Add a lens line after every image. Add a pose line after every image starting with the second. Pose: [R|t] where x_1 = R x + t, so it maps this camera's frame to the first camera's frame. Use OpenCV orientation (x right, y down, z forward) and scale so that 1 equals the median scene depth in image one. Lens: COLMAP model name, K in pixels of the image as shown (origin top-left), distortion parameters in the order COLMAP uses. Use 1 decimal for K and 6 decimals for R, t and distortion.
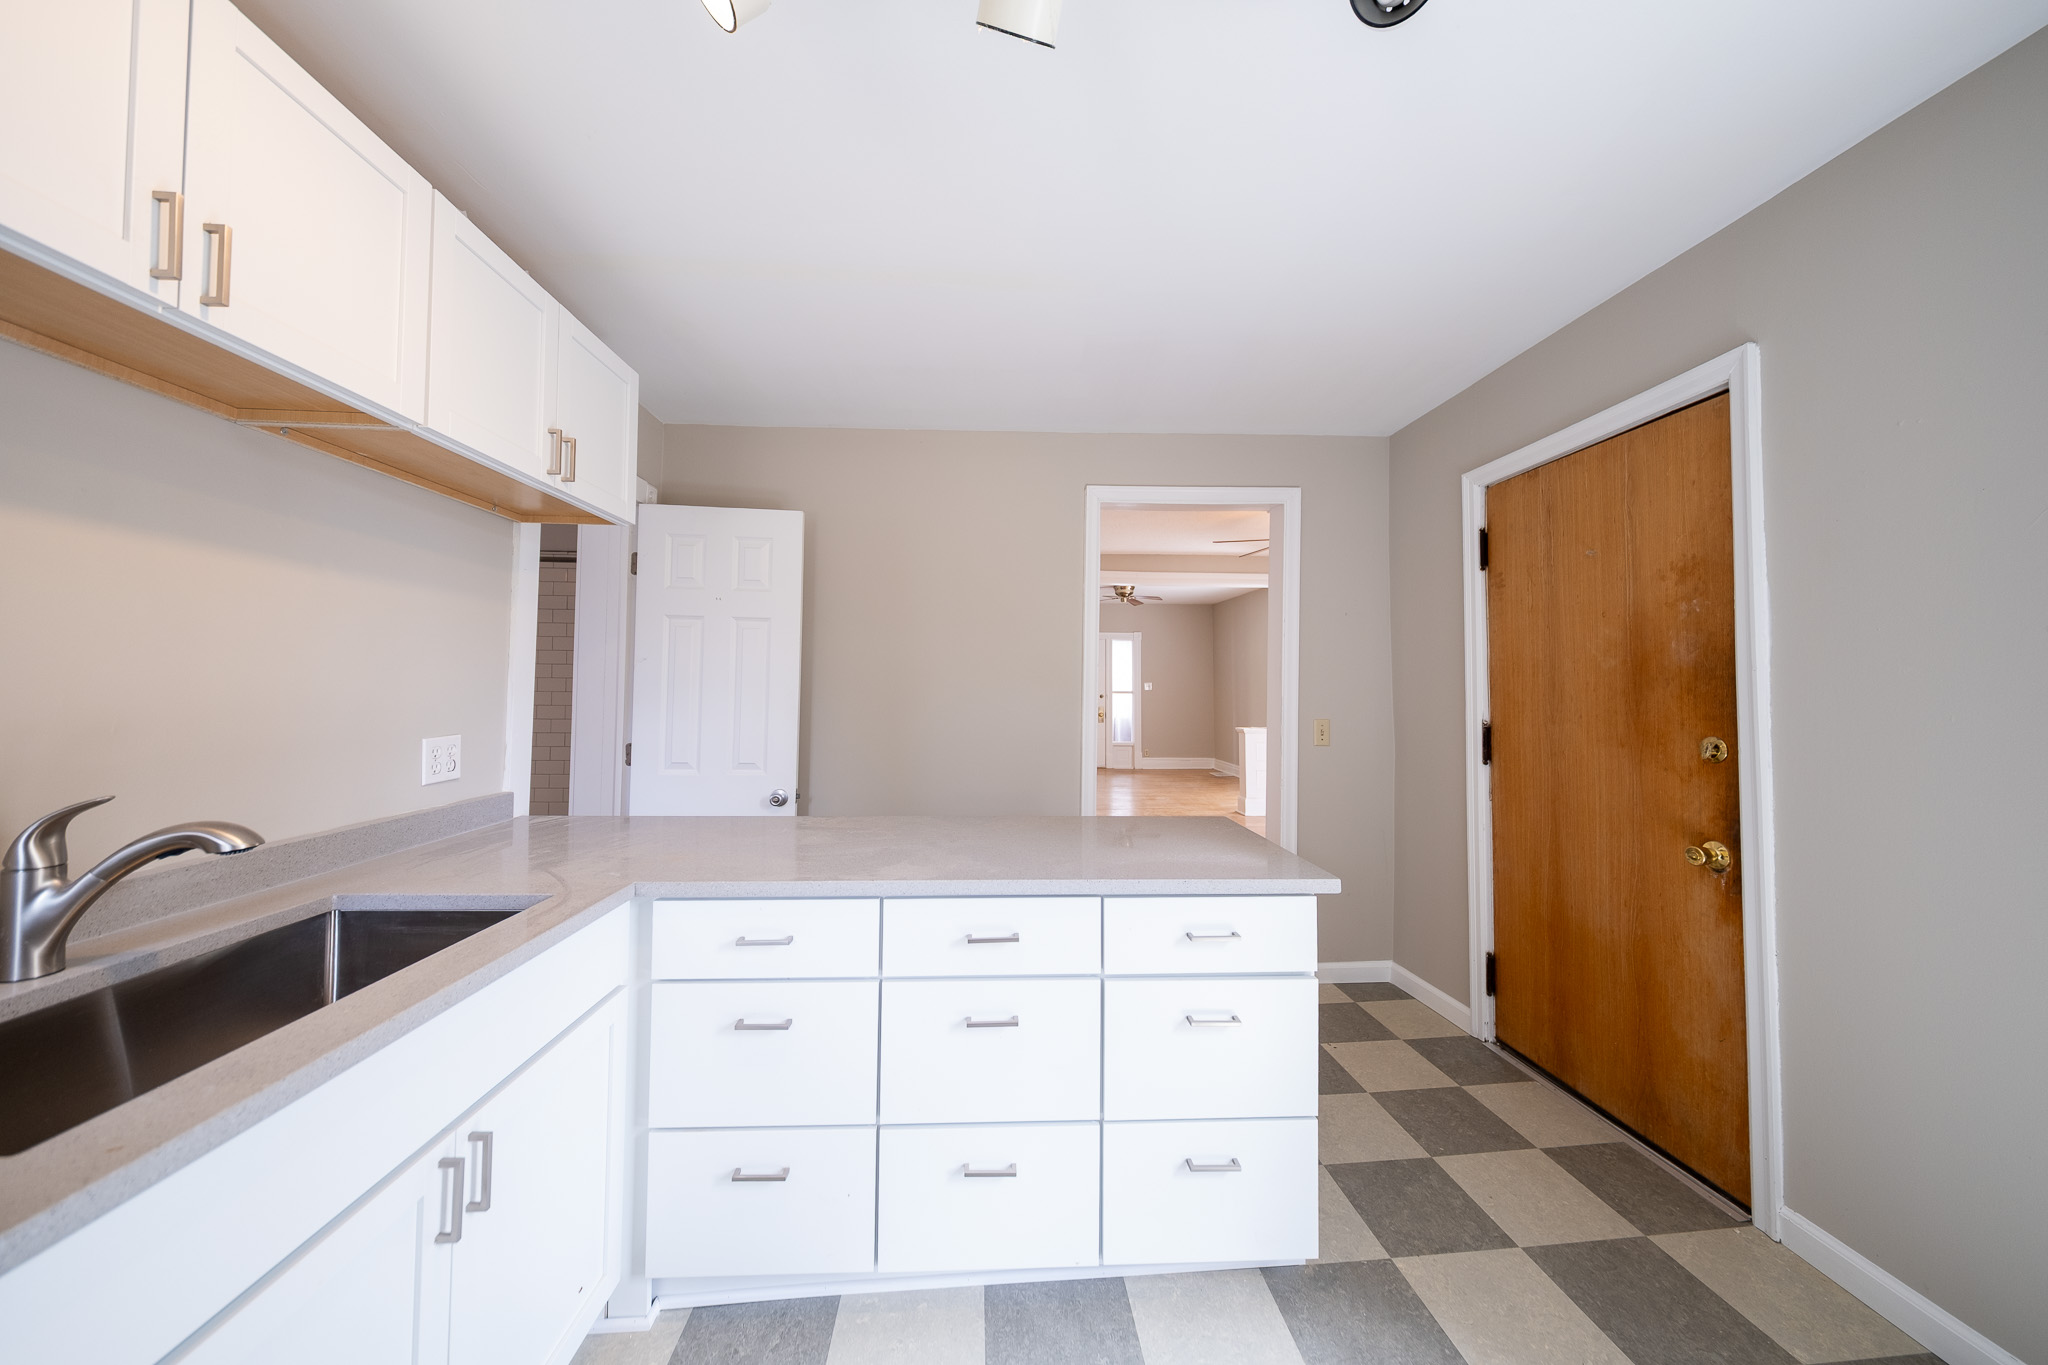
lens RADIAL K [[689.5, 0, 1015.4], [0, 689.5, 678.4], [0, 0, 1]] dist [0.006999, -0.000069]
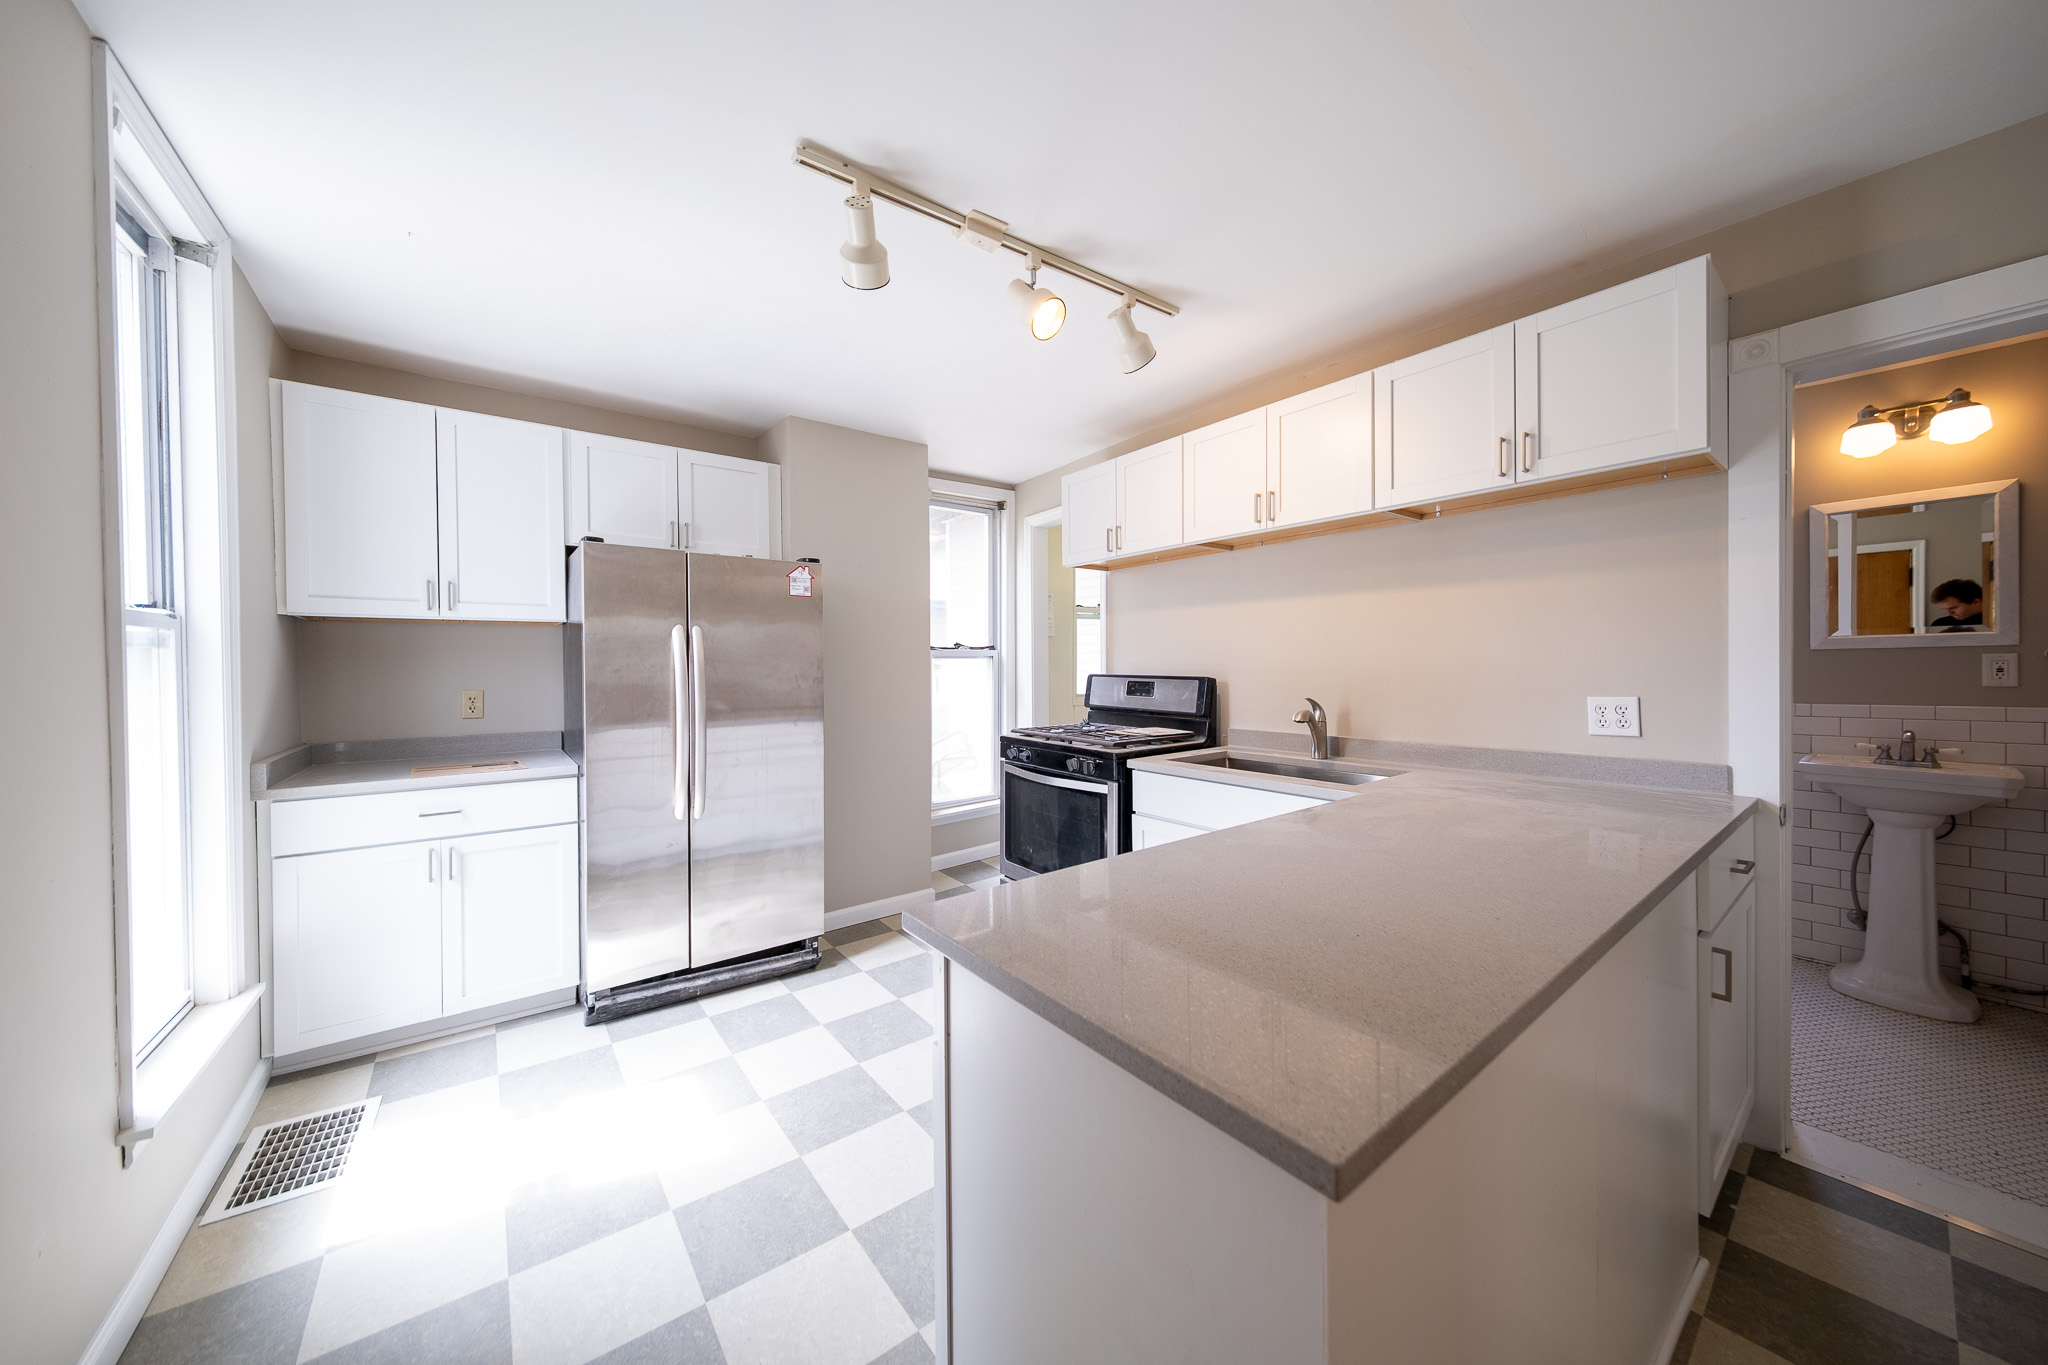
lens RADIAL K [[689.5, 0, 1009.3], [0, 689.5, 676.3], [0, 0, 1]] dist [0.006999, -0.000069]
pose [[-0.832754, 0.005224, -0.553619, 0.579726], [0.011872, 0.999894, -0.008422, 0.042547], [0.553516, -0.013585, -0.832727, 1.246648]]
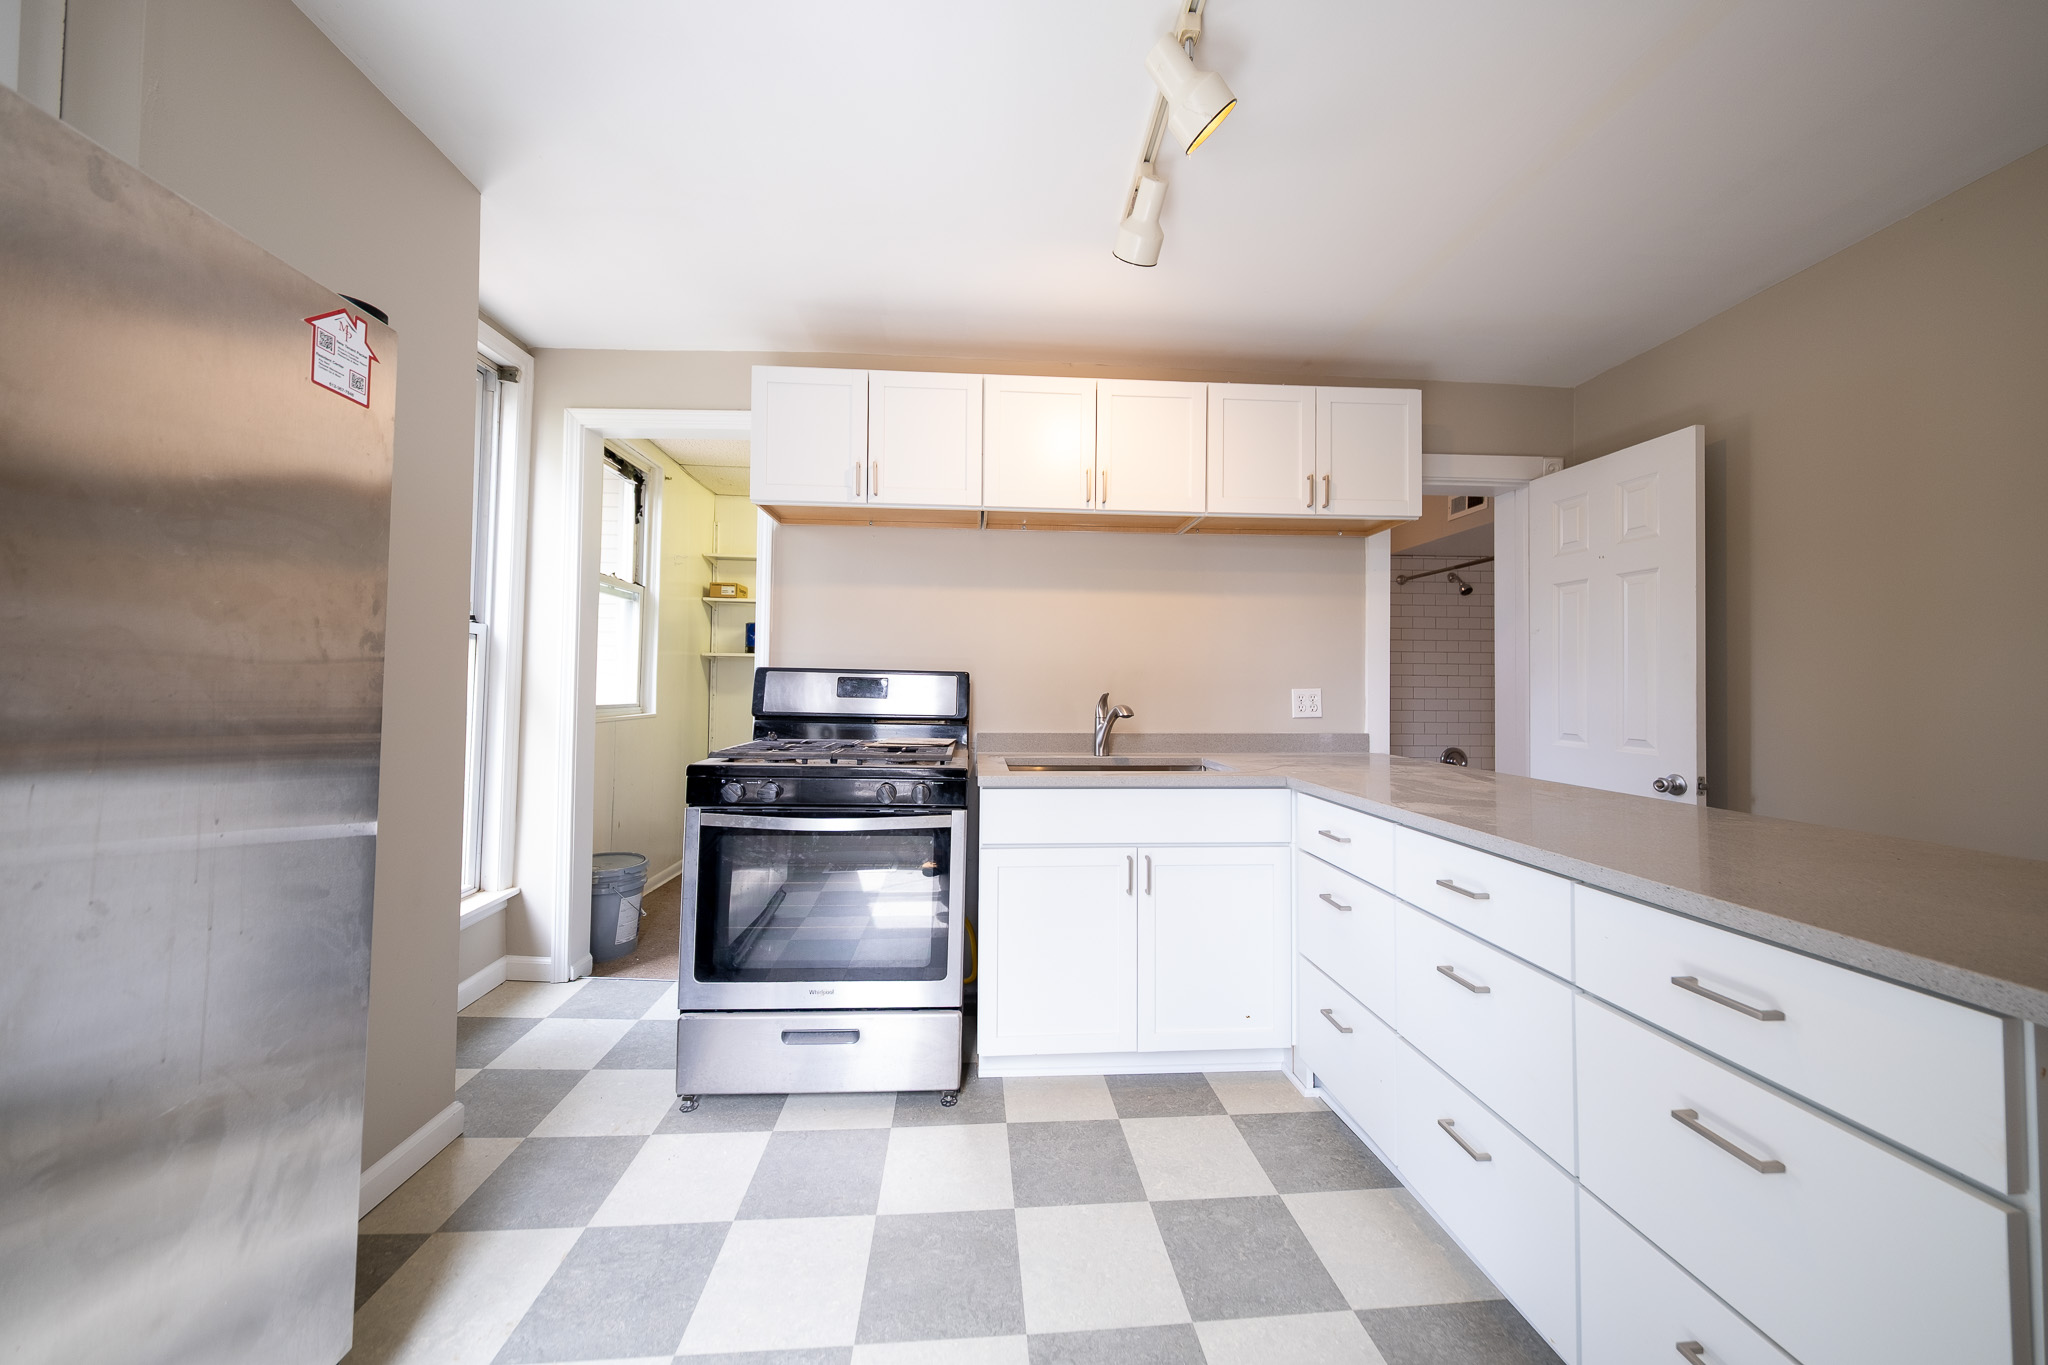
lens RADIAL K [[689.5, 0, 1010.8], [0, 689.5, 675.3], [0, 0, 1]] dist [0.006999, -0.000069]
pose [[0.005806, -0.027441, -0.999607, 0.645102], [0.010470, 0.999570, -0.027380, 0.079833], [0.999928, -0.010307, 0.006091, 0.286124]]
